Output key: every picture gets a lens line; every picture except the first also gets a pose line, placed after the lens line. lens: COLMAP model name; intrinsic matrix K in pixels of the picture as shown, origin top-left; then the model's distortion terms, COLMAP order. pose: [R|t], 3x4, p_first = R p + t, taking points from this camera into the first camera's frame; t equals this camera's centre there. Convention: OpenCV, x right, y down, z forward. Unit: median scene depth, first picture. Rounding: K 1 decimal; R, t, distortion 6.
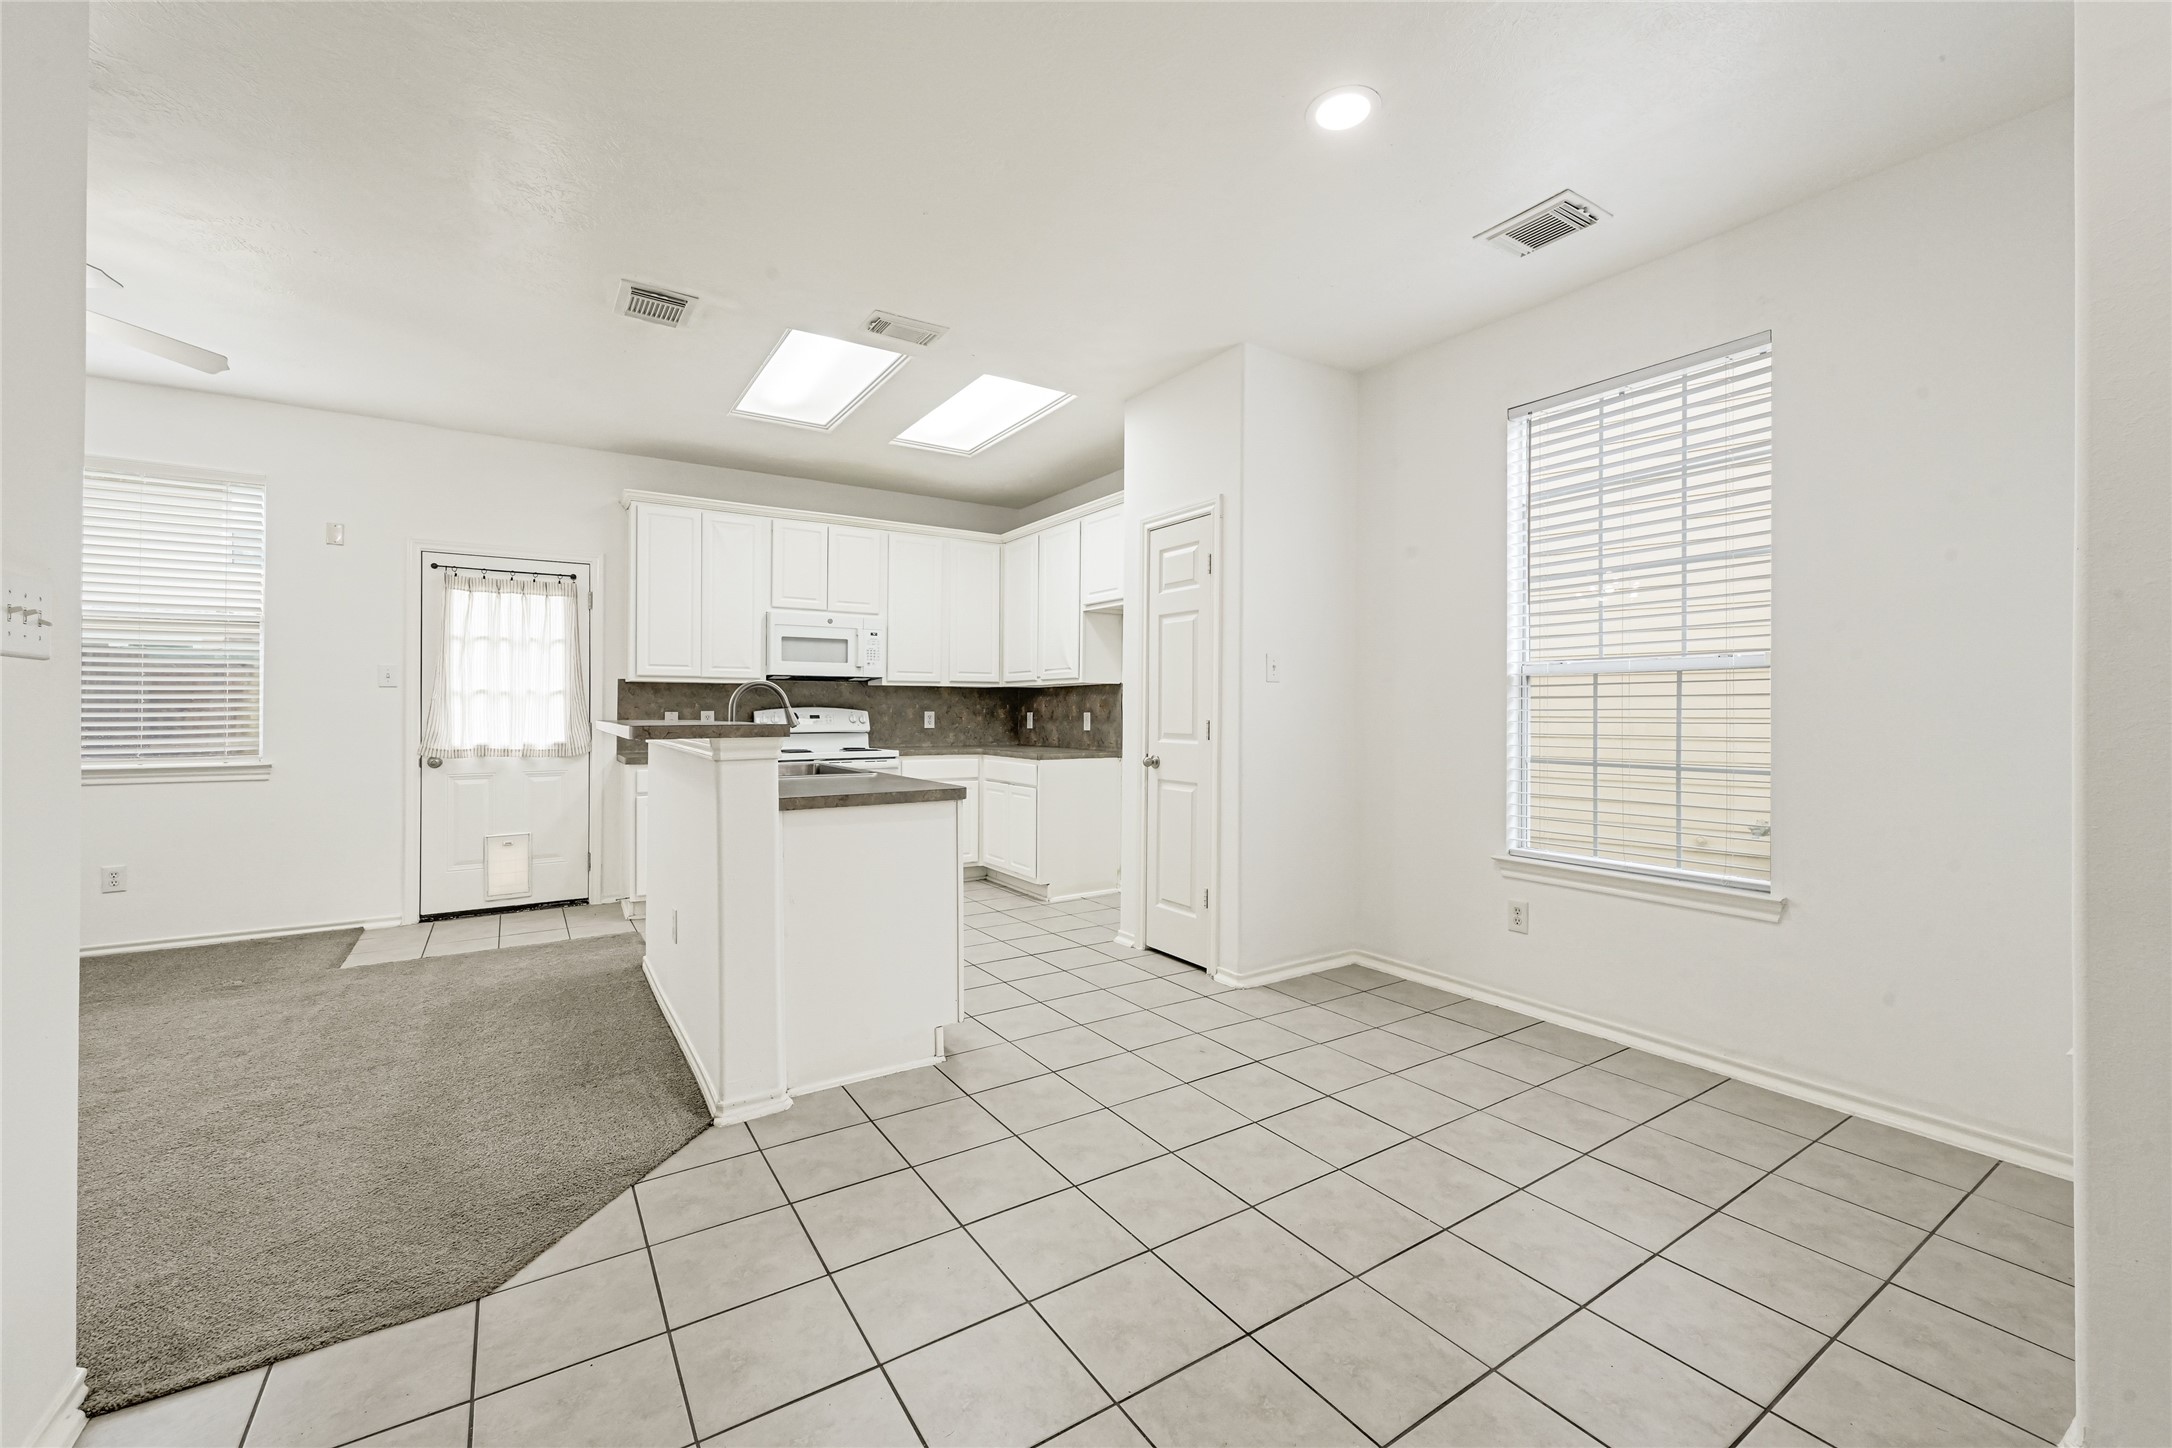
lens RADIAL K [[880.5, 0, 1087.3], [0, 880.5, 706.6], [0, 0, 1]] dist [-0.000145, -0.000250]
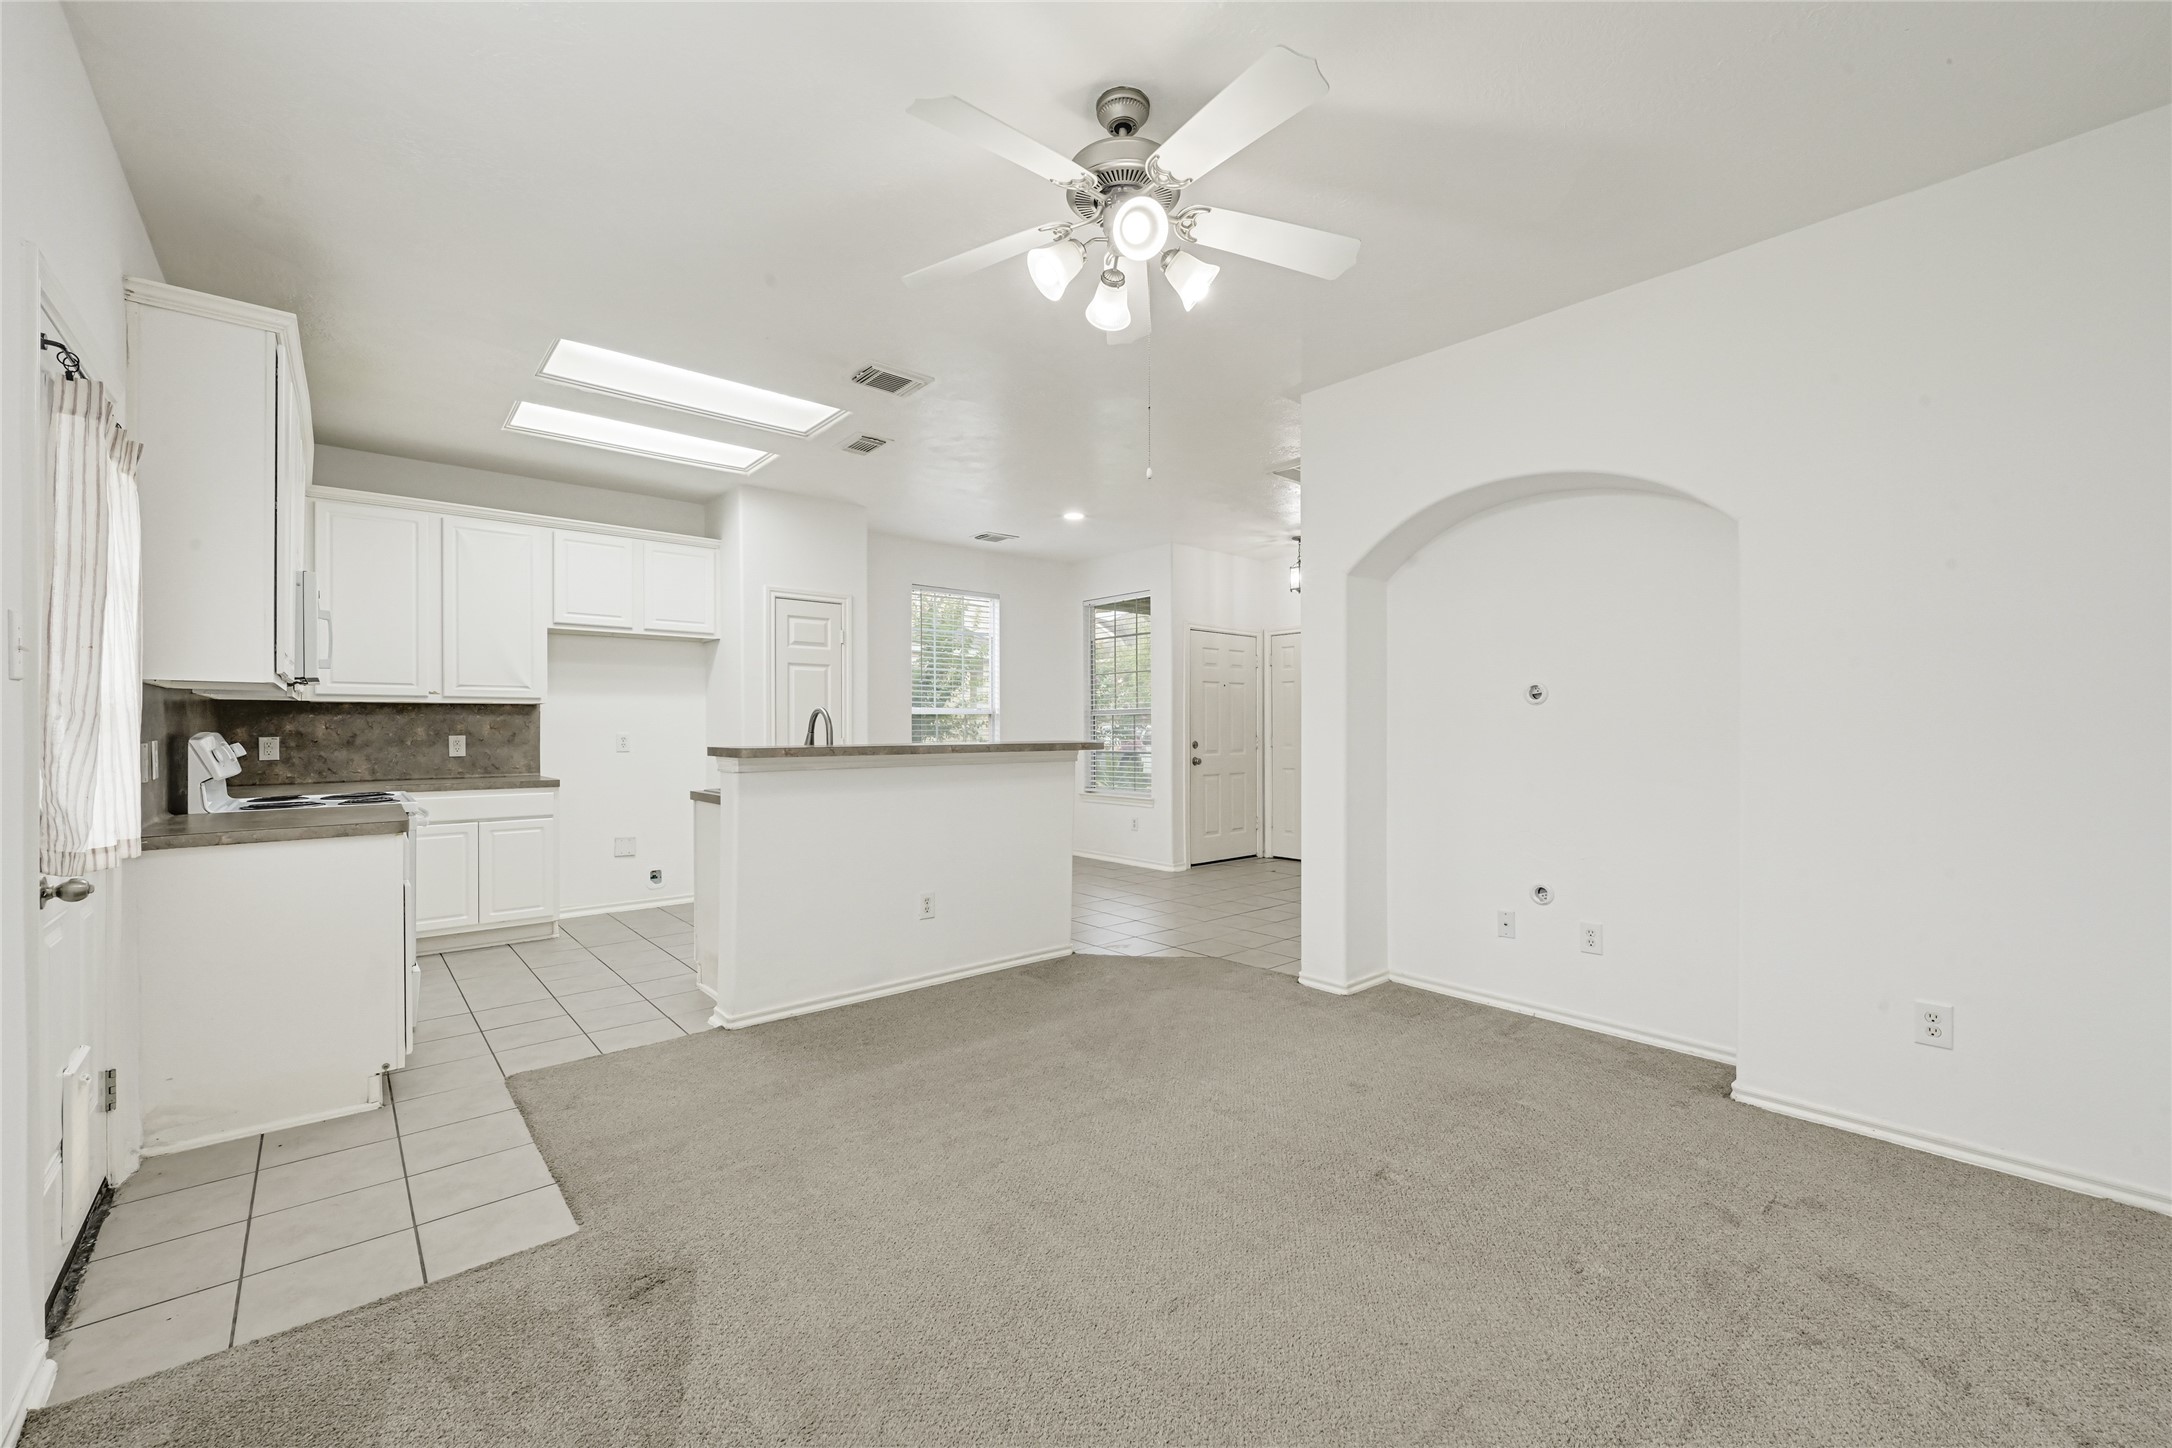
lens RADIAL K [[880.5, 0, 1085.3], [0, 880.5, 722.3], [0, 0, 1]] dist [-0.000145, -0.000250]
pose [[-0.142347, 0.007183, 0.989791, -1.288004], [-0.000090, 0.999974, -0.007270, 0.000012], [-0.989817, -0.001124, -0.142342, 0.698390]]
